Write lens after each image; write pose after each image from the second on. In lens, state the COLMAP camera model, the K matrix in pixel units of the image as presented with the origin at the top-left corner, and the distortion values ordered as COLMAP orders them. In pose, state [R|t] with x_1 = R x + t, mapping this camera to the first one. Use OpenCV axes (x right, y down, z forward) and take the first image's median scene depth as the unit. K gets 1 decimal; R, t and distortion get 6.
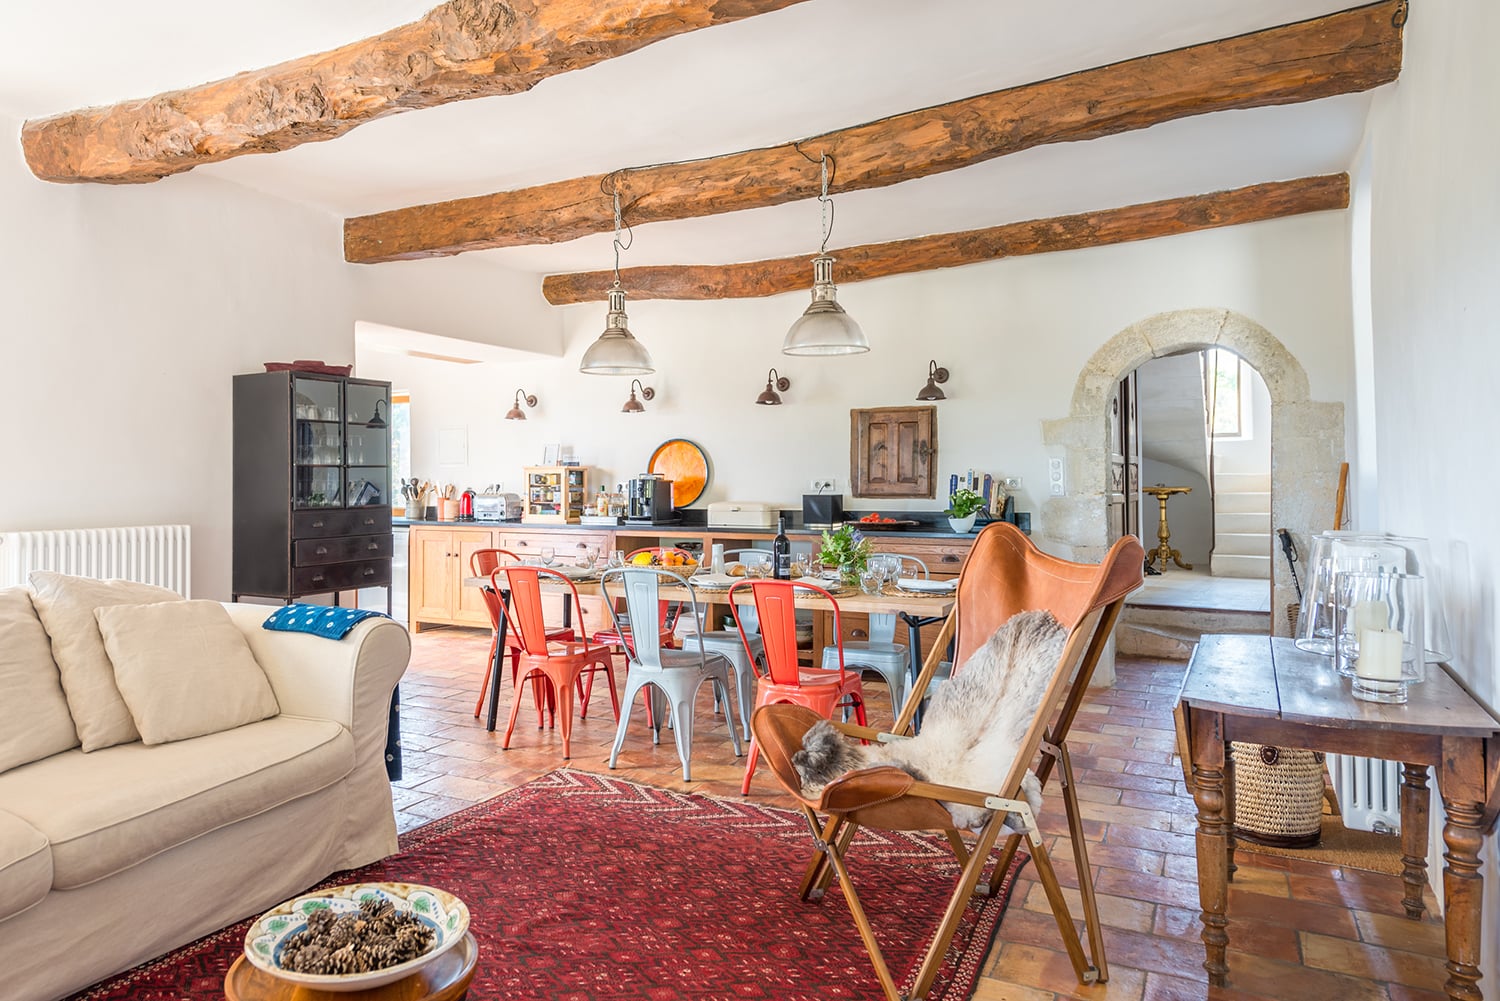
lens RADIAL K [[997.1, 0, 748.1], [0, 997.1, 467.1], [0, 0, 1]] dist [0.033315, -0.024937]
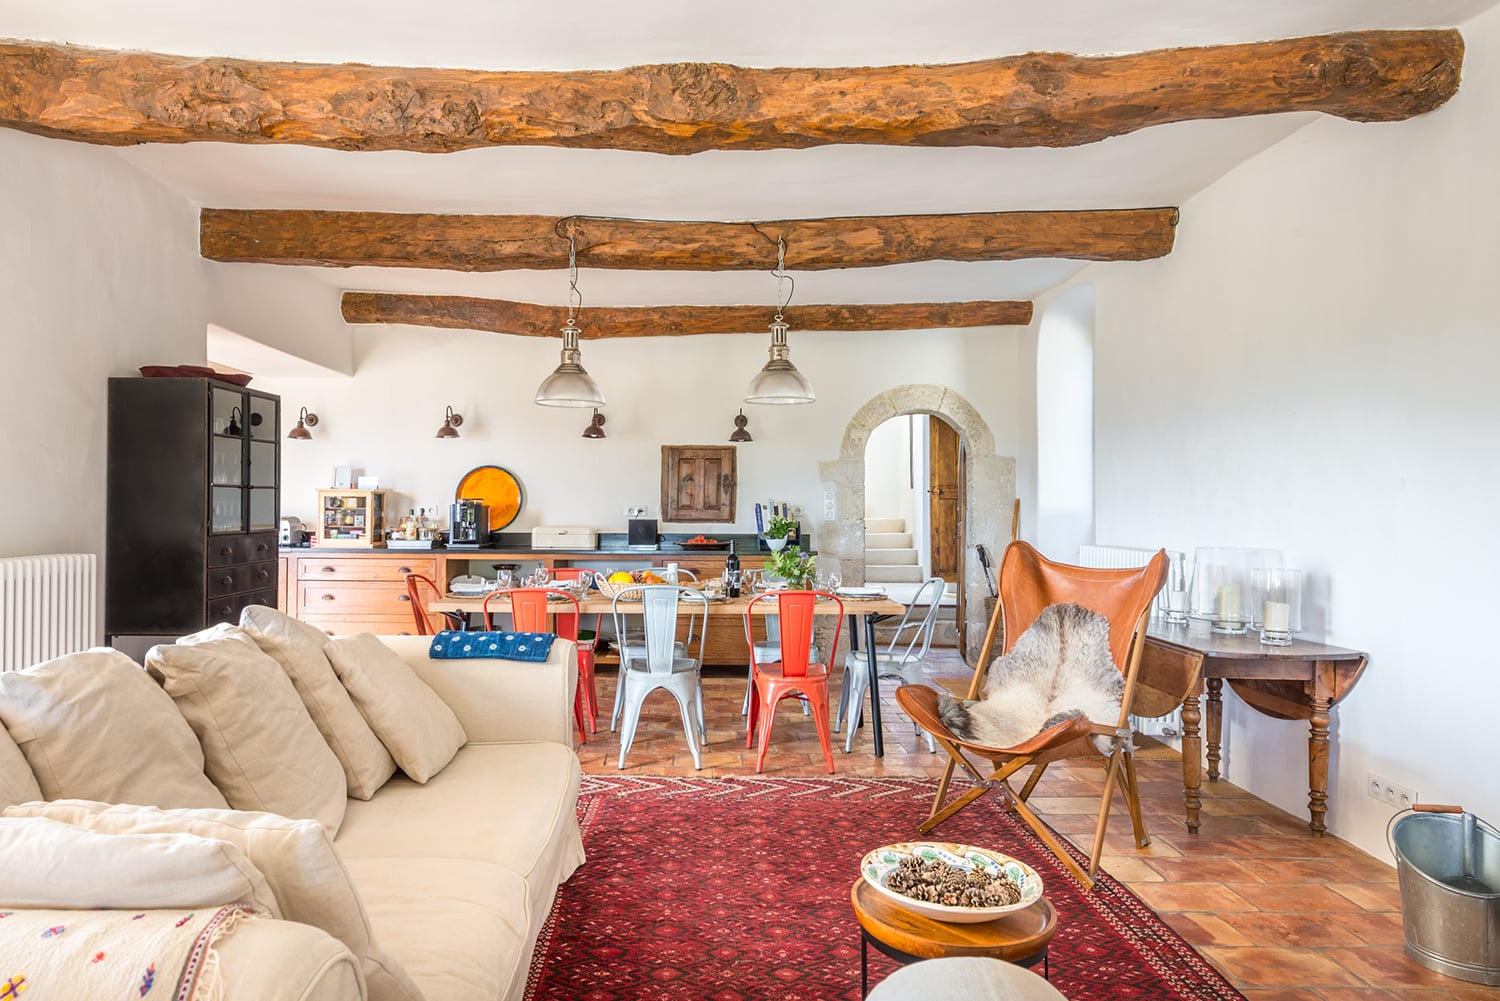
lens RADIAL K [[897.6, 0, 750.0], [0, 897.6, 500.5], [0, 0, 1]] dist [0.036798, -0.026559]
pose [[0.866081, 0.013542, 0.499720, -0.399376], [-0.017354, 0.999845, 0.002981, 0.001019], [-0.499602, -0.011254, 0.866182, 0.060120]]
